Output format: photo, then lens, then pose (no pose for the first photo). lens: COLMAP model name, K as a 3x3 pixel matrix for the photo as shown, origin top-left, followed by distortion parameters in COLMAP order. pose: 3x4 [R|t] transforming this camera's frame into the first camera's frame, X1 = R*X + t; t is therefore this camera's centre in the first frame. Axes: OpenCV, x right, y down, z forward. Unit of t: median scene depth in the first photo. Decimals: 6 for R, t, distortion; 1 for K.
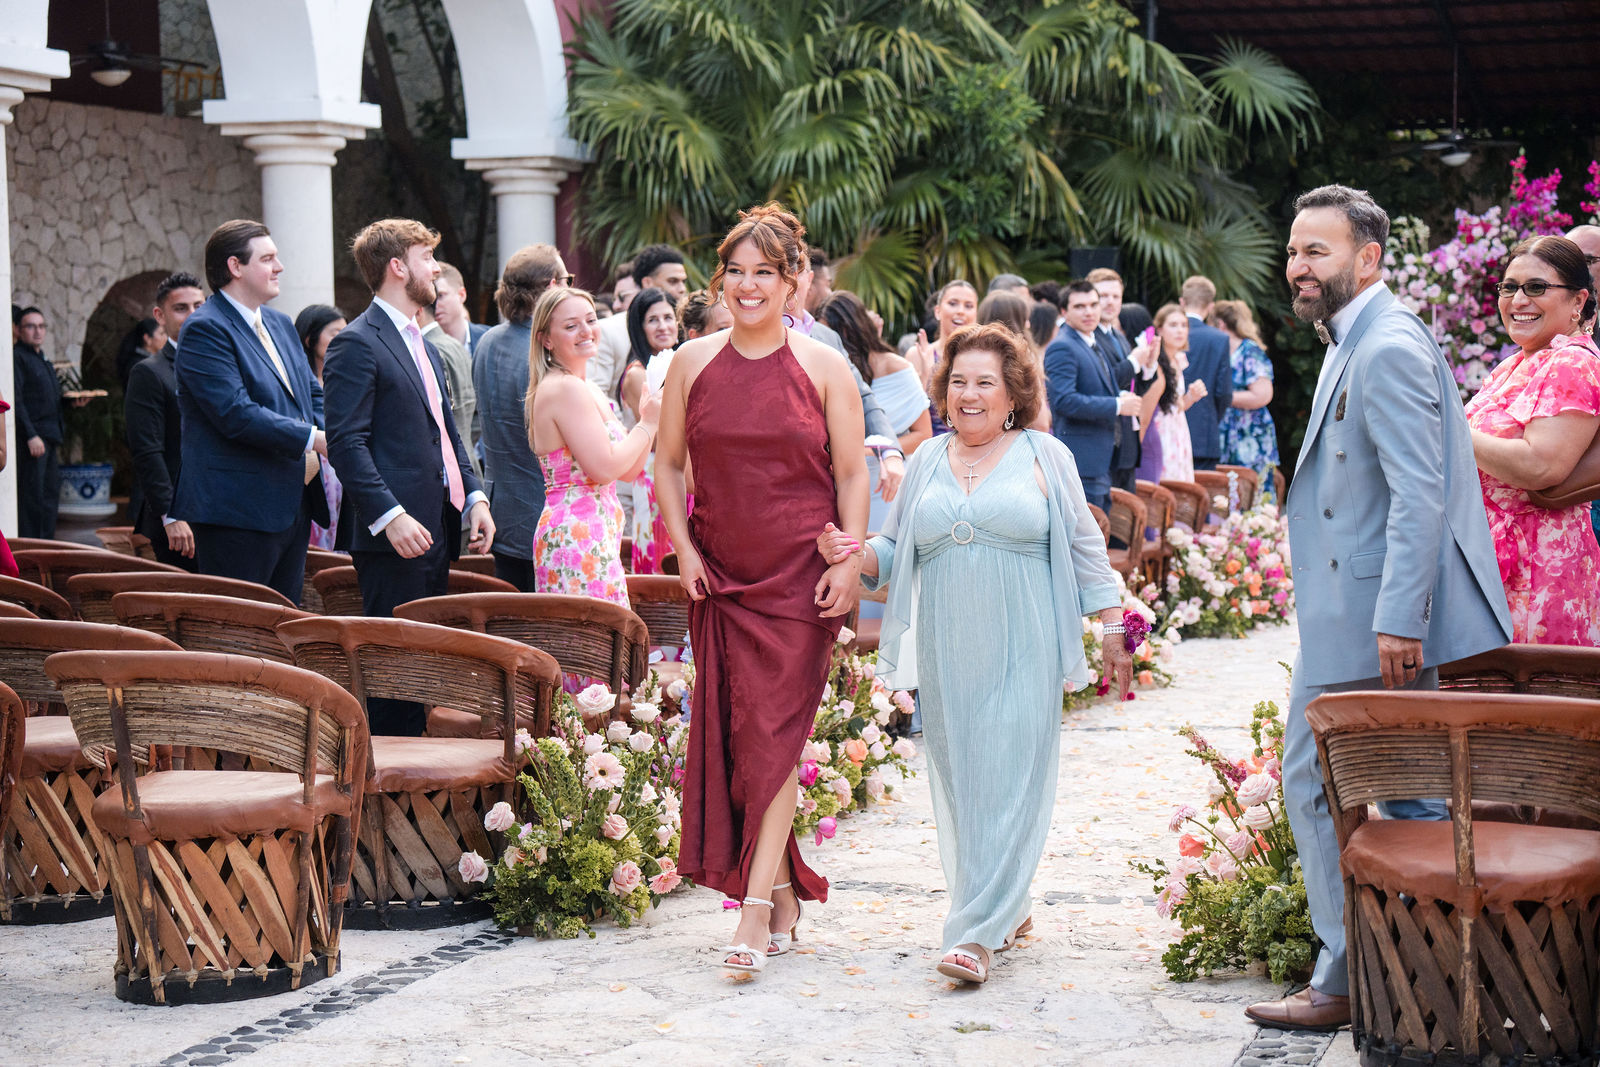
lens RADIAL K [[3157.6, 0, 800.0], [0, 3157.6, 533.5], [0, 0, 1]] dist [0.184193, 0.651264]
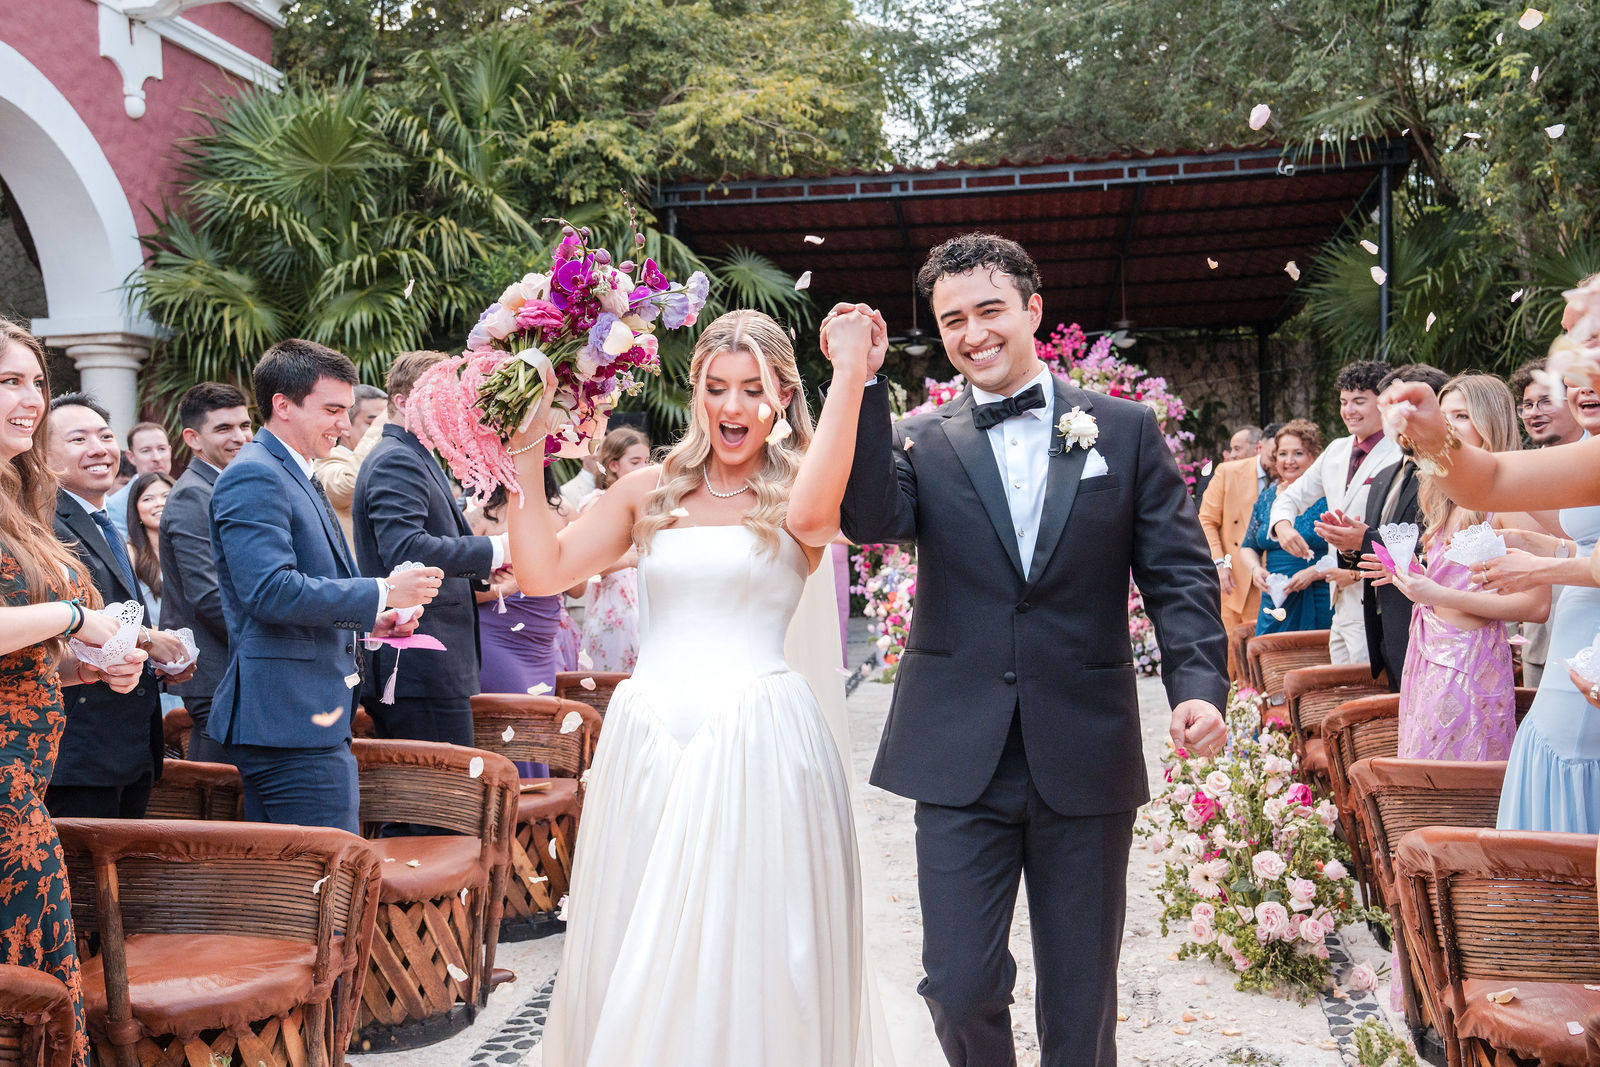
lens RADIAL K [[1536.0, 0, 804.3], [0, 1536.0, 453.5], [0, 0, 1]] dist [-0.009230, -0.001928]
pose [[0.989443, -0.012711, 0.144367, 0.081236], [0.026013, 0.995545, -0.090631, -0.023964], [-0.142572, 0.093429, 0.985365, 0.465167]]
